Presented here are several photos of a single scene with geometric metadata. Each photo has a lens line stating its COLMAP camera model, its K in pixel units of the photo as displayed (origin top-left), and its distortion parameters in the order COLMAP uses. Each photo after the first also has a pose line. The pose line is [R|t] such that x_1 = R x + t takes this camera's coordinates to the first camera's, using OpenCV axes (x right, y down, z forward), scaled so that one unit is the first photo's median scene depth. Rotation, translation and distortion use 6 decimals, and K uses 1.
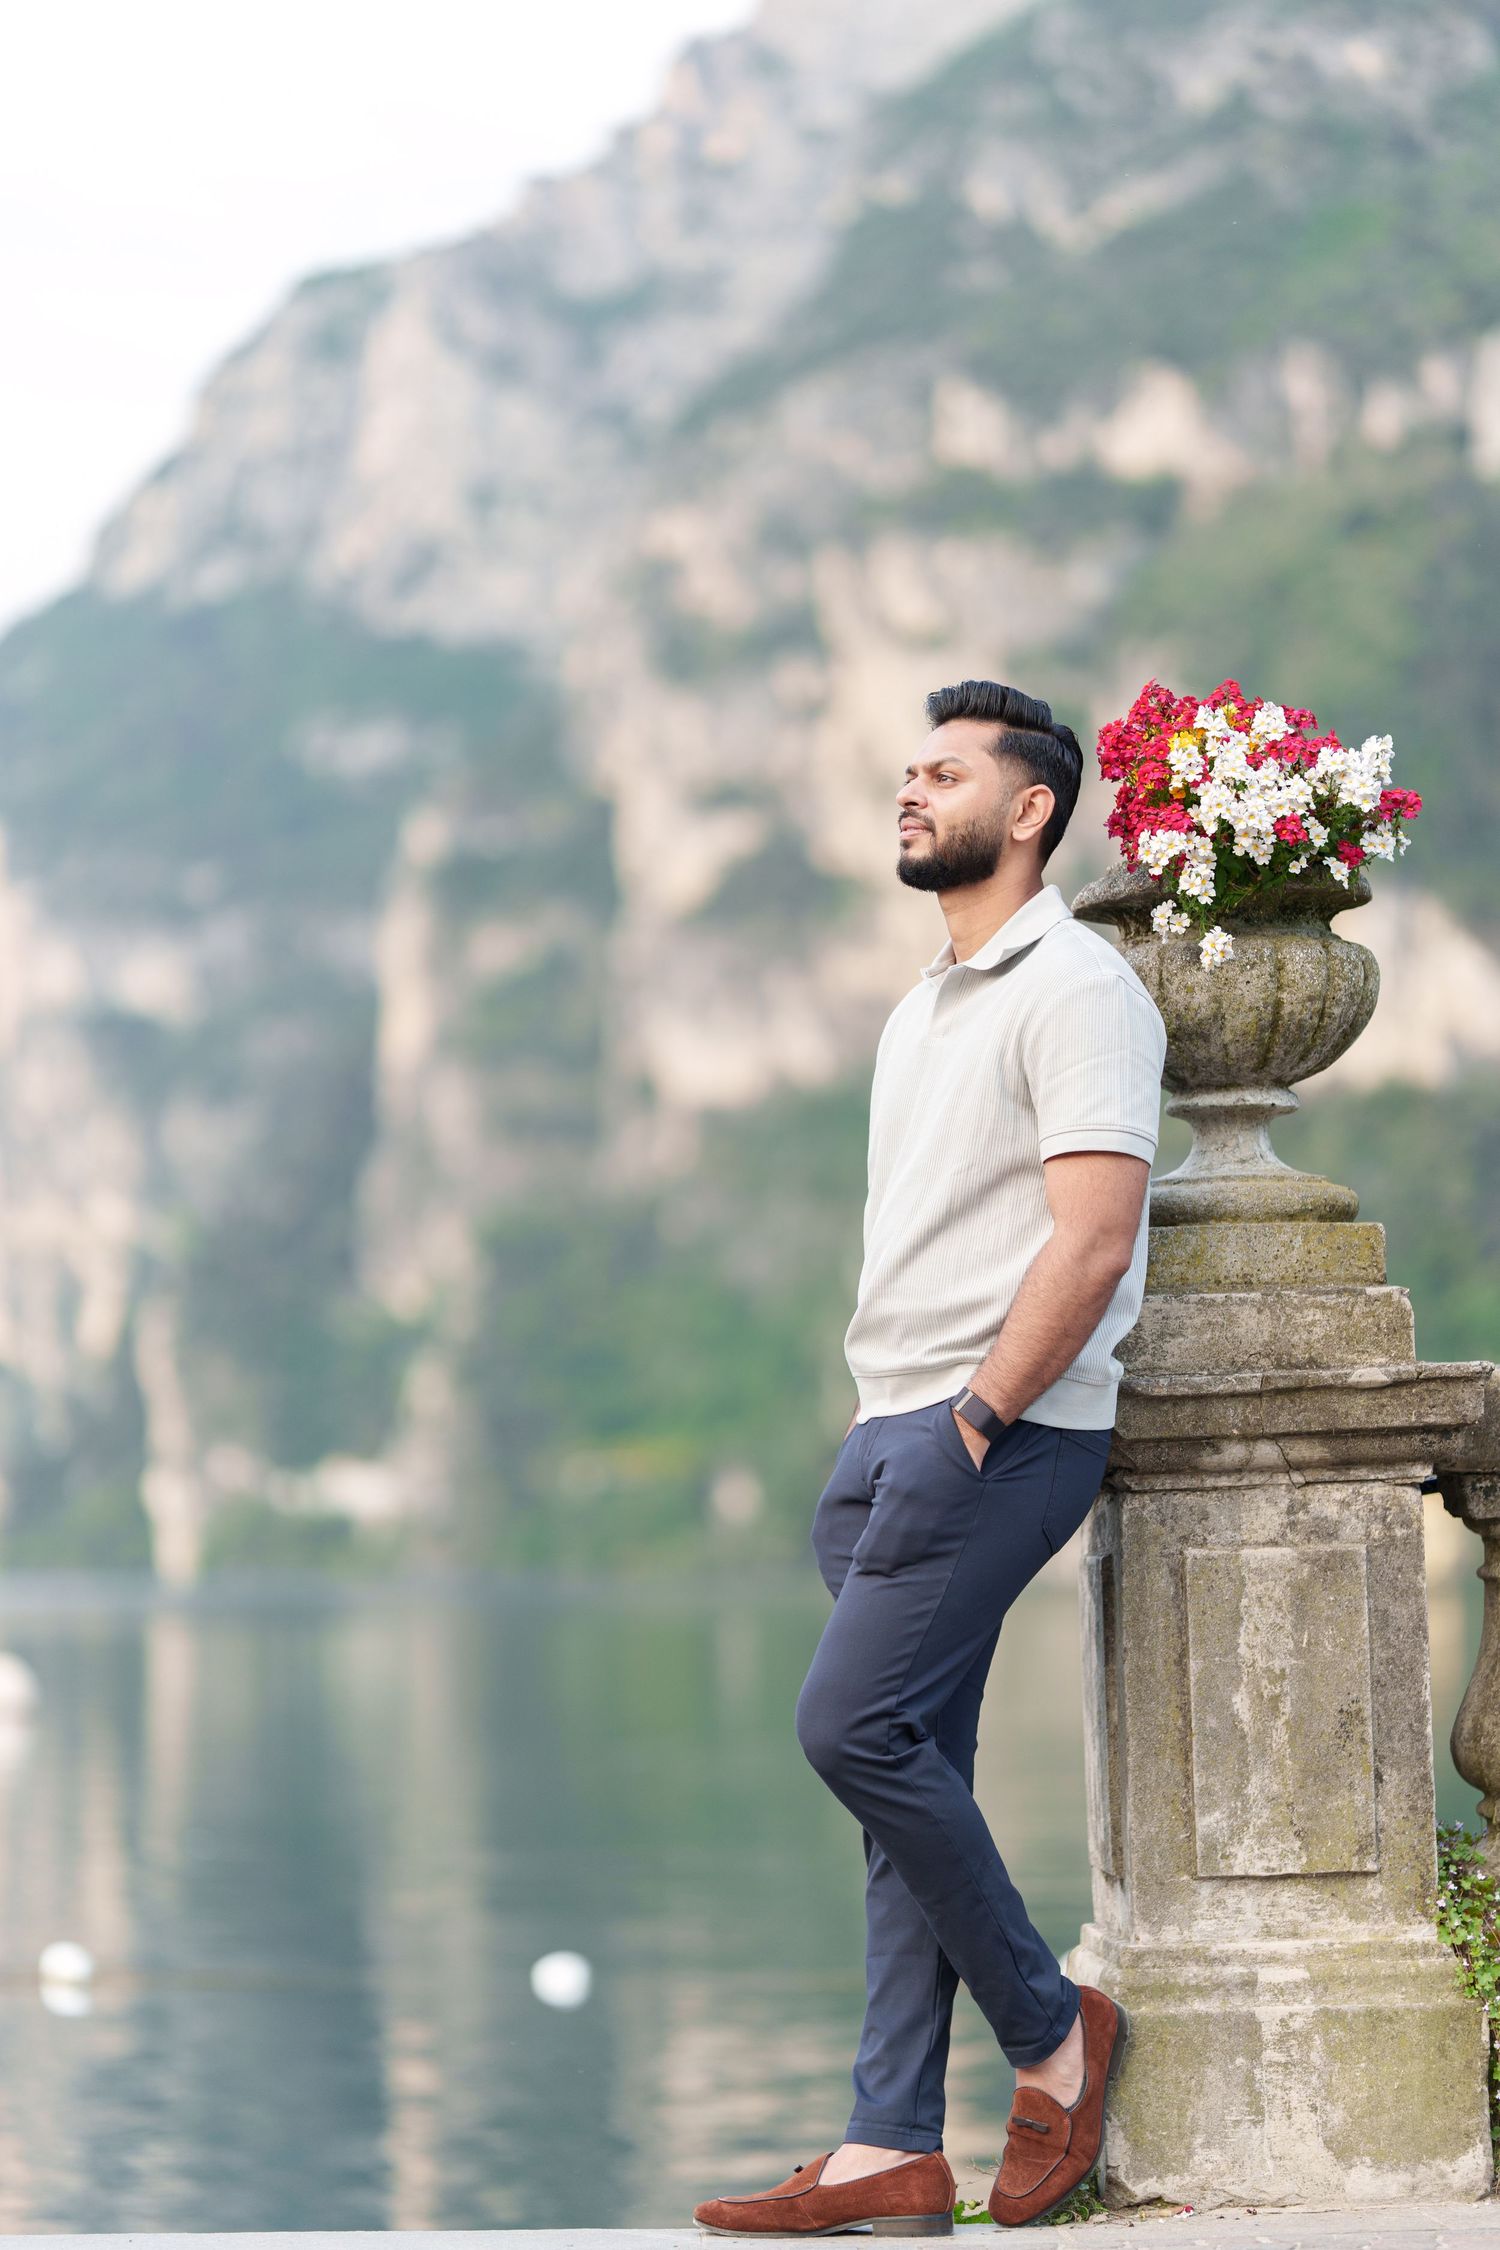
lens RADIAL K [[5682.2, 0, 754.5], [0, 5682.2, 1137.0], [0, 0, 1]] dist [-0.049485, 0.766064]
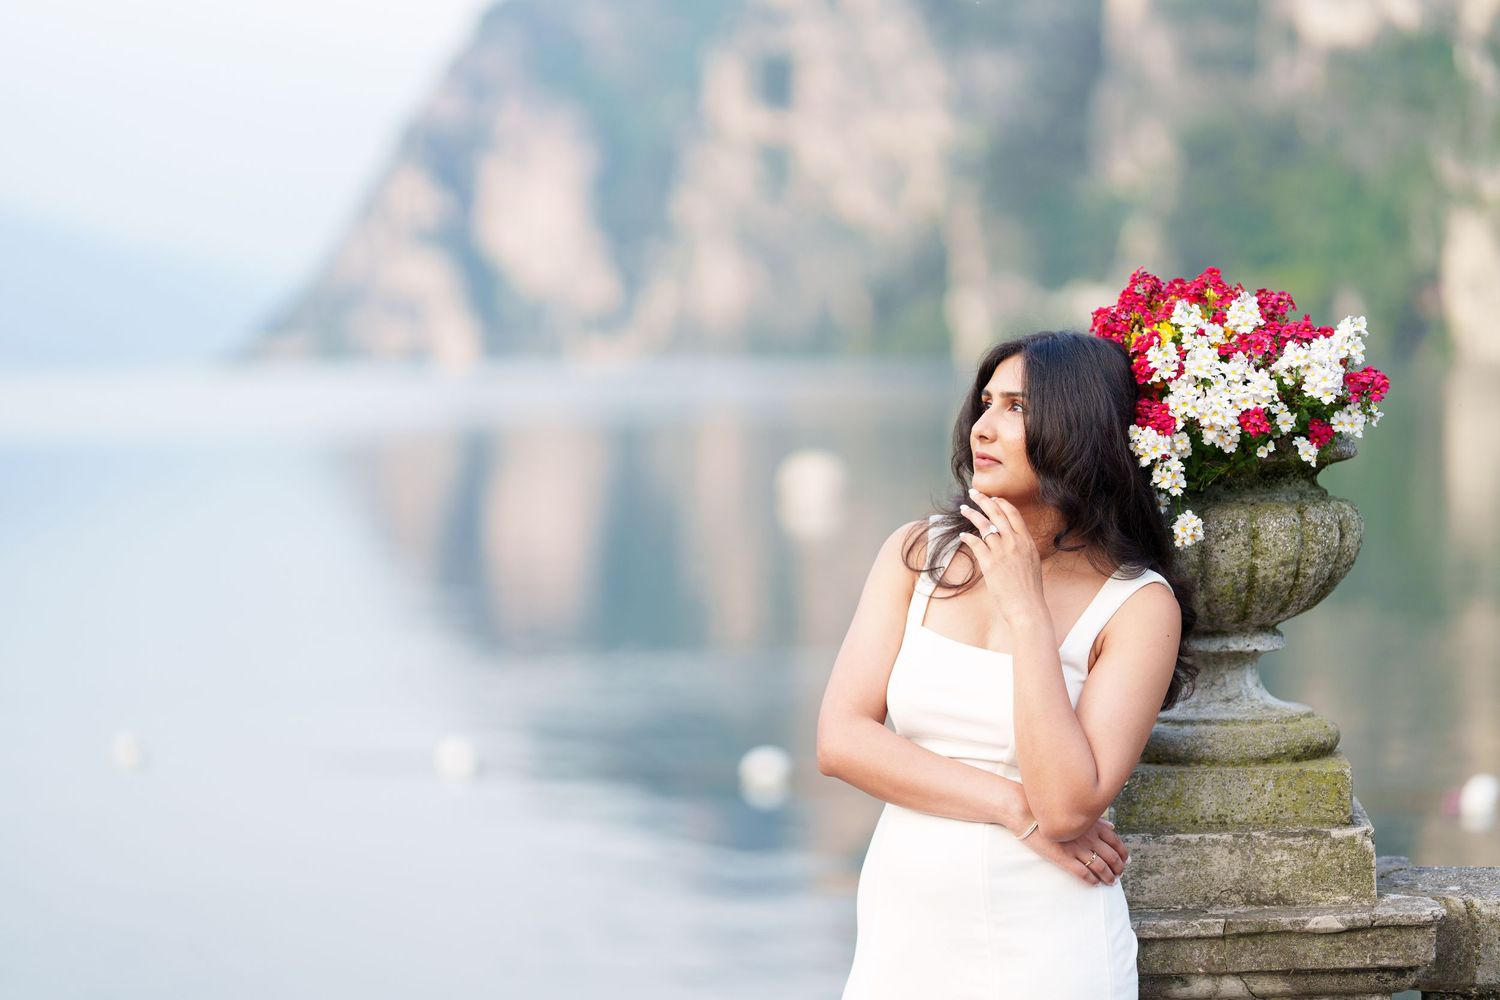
lens RADIAL K [[3732.0, 0, 750.9], [0, 3732.0, 522.2], [0, 0, 1]] dist [0.035941, 1.038902]
pose [[0.986386, 0.007663, -0.164269, 0.115294], [0.012662, 0.992409, 0.122327, -0.121466], [0.163960, -0.122742, 0.978801, 0.286793]]
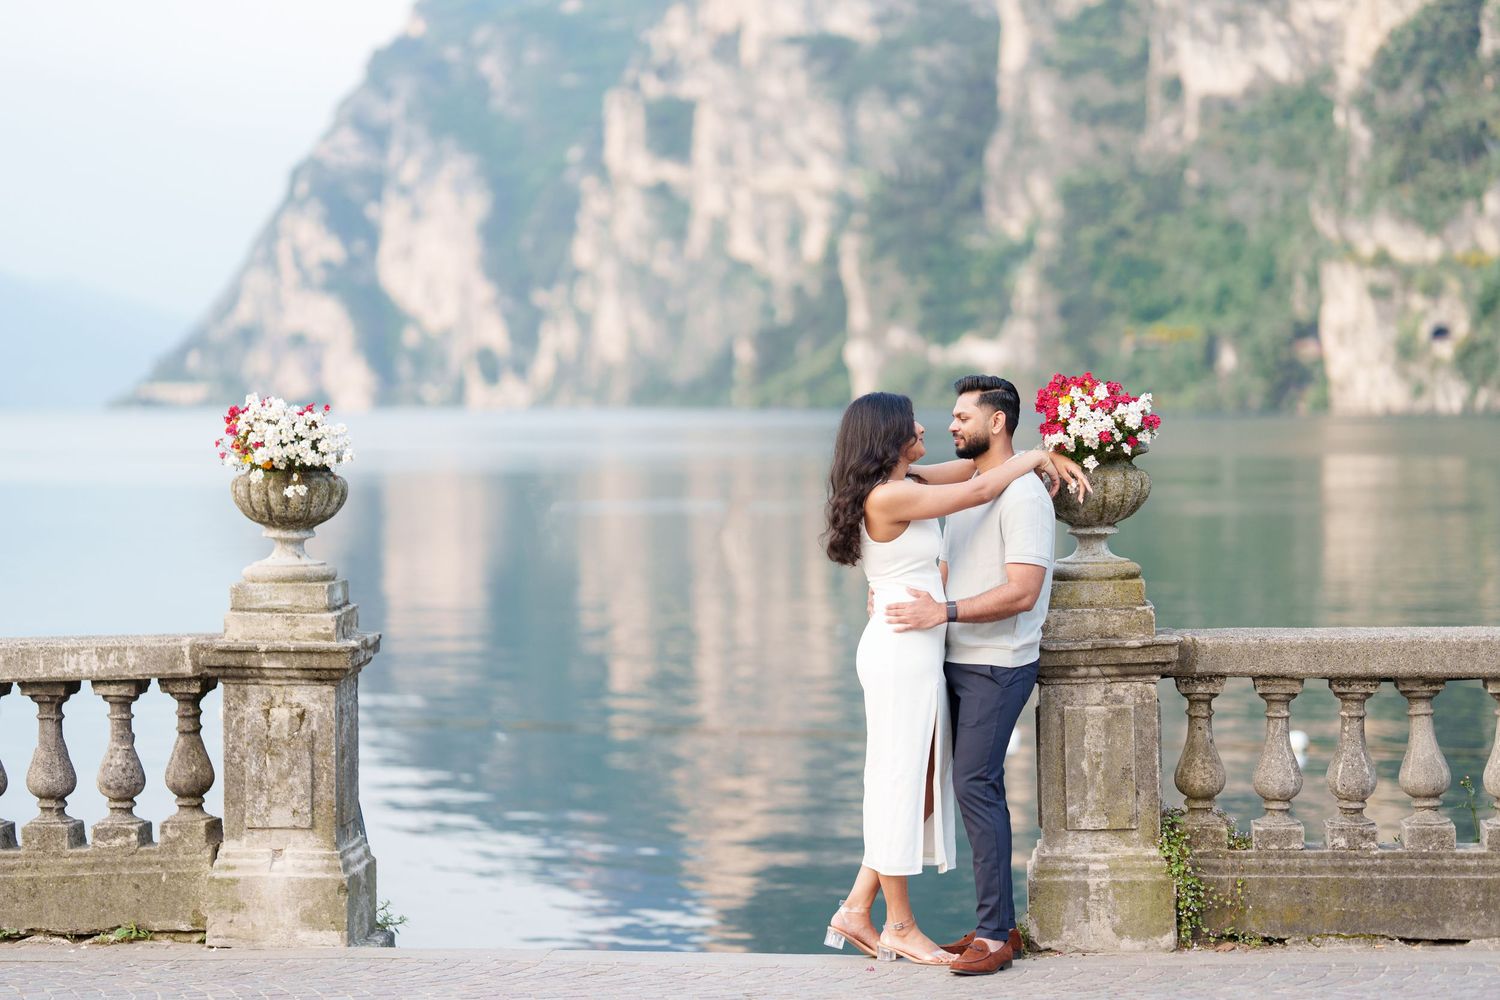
lens RADIAL K [[3766.1, 0, 748.8], [0, 3766.1, 531.0], [0, 0, 1]] dist [-0.000472, 0.851430]
pose [[0.990985, 0.011019, -0.133519, 0.161987], [0.004242, 0.993532, 0.113476, -0.206031], [0.133906, -0.113020, 0.984528, -0.727822]]
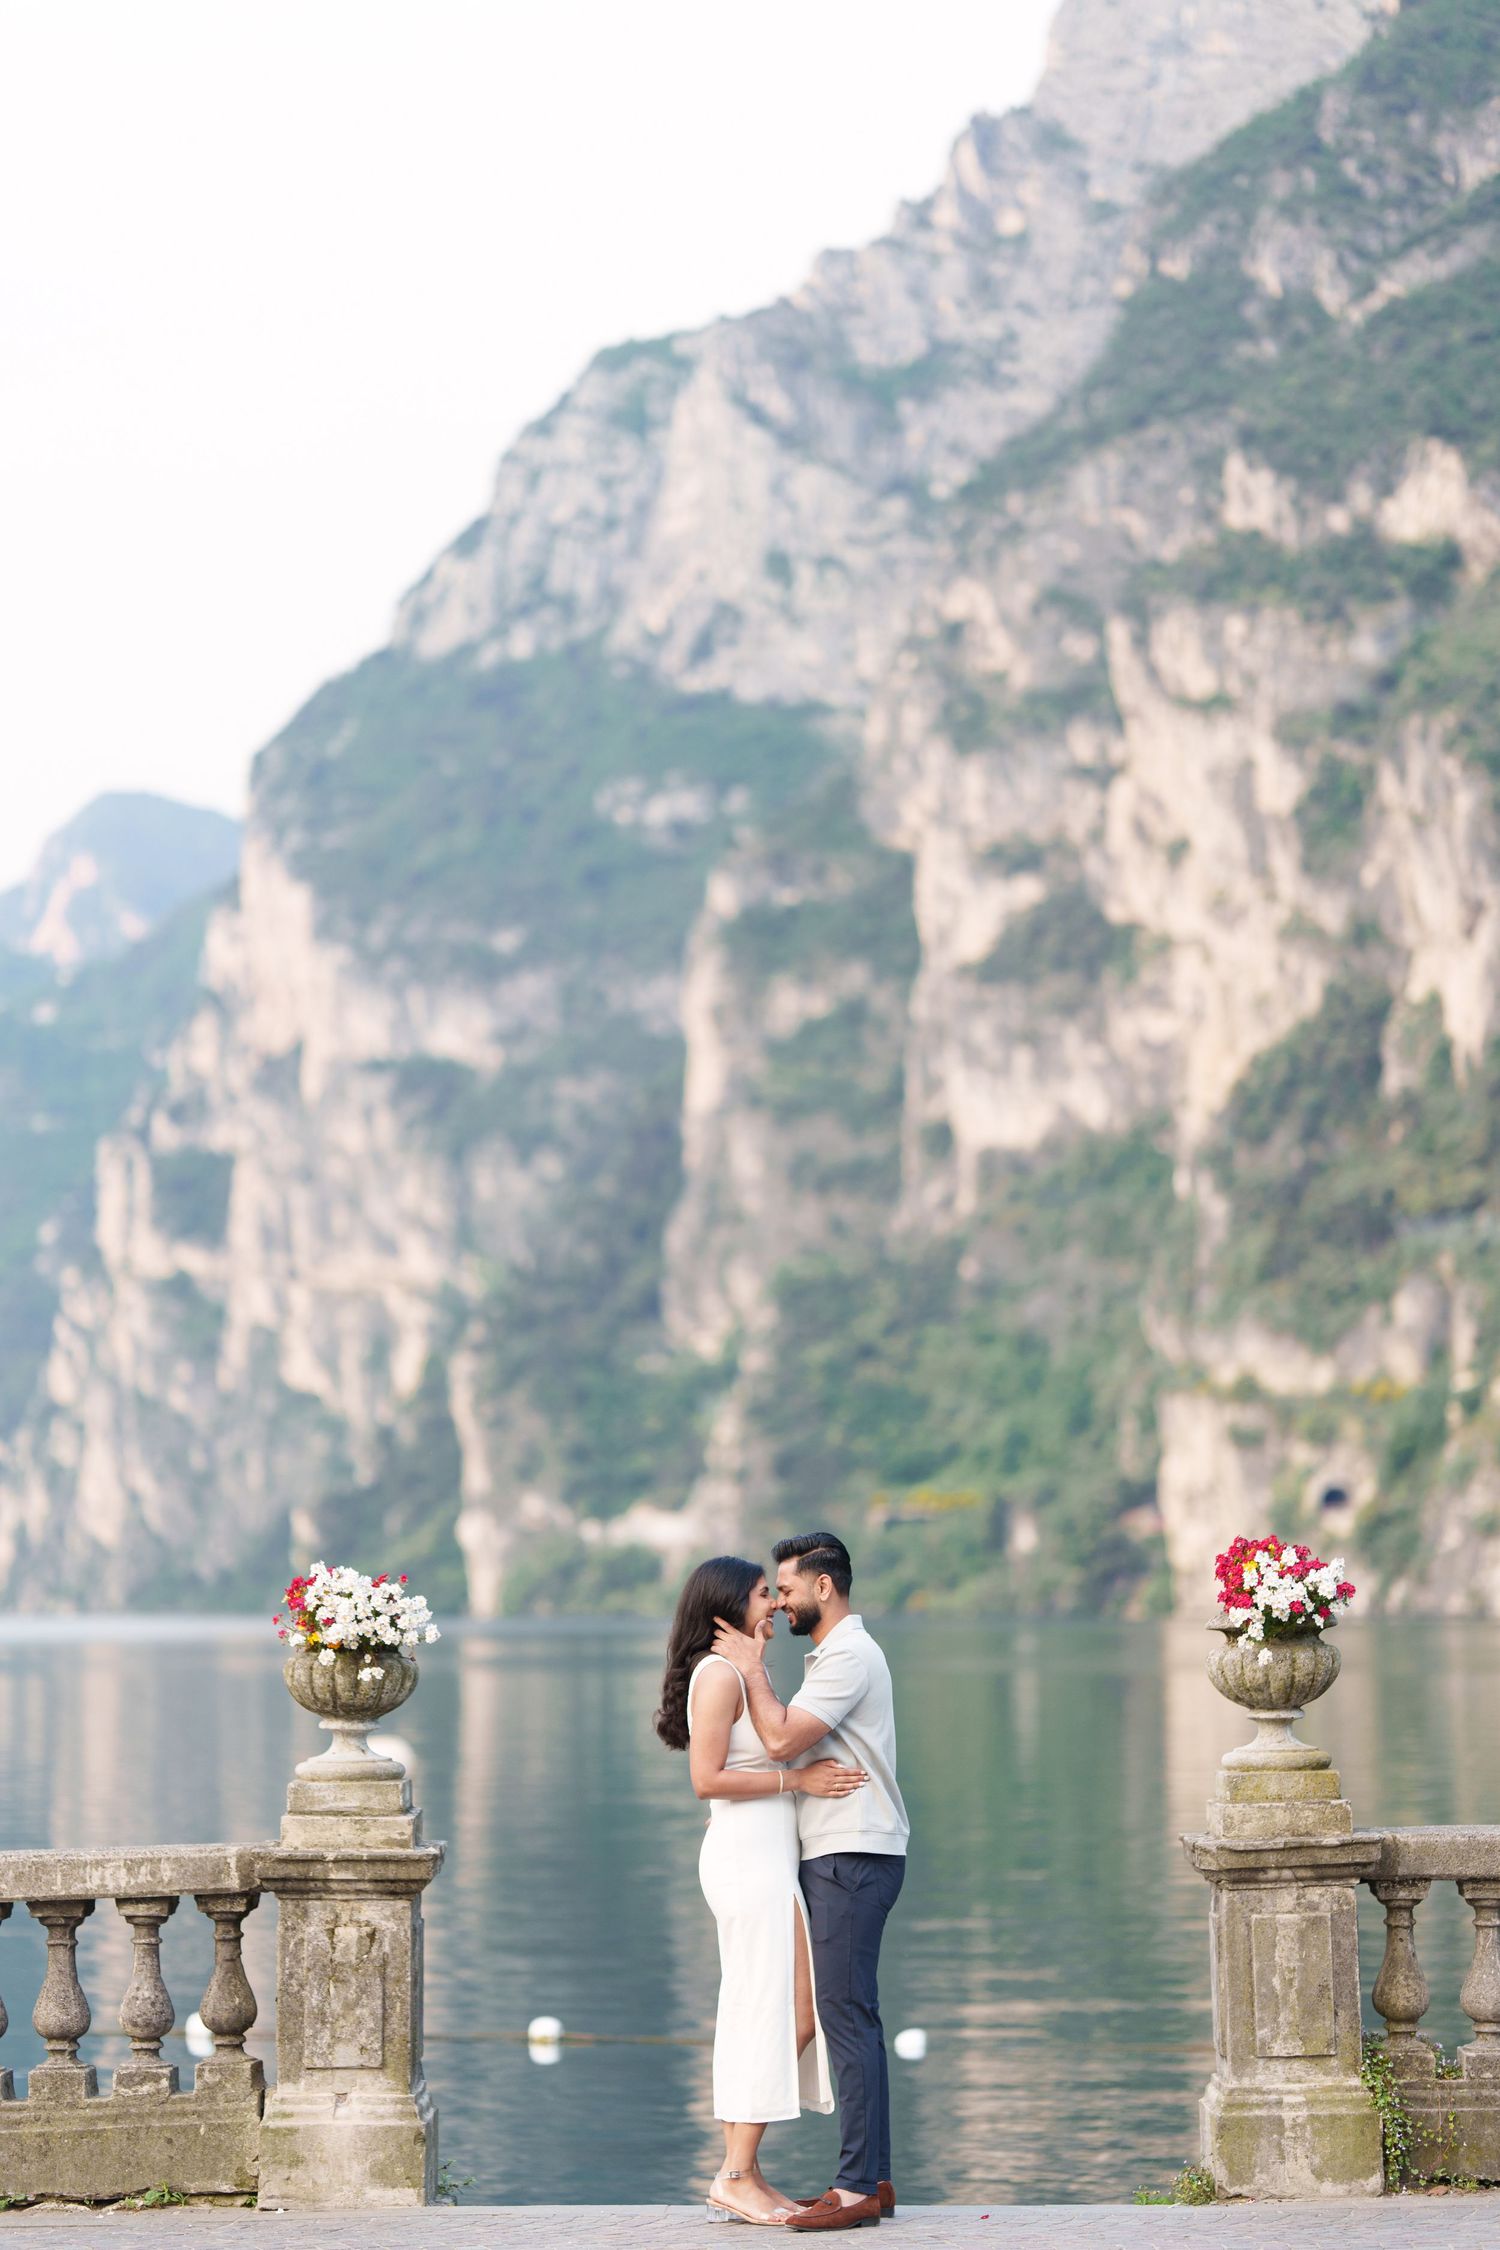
lens RADIAL K [[5706.7, 0, 749.9], [0, 5706.7, 1127.2], [0, 0, 1]] dist [-0.022353, 0.808714]
pose [[0.998701, -0.001562, -0.050936, -0.009966], [0.001365, 0.999991, -0.003916, -0.239271], [0.050942, 0.003841, 0.998694, -1.335018]]
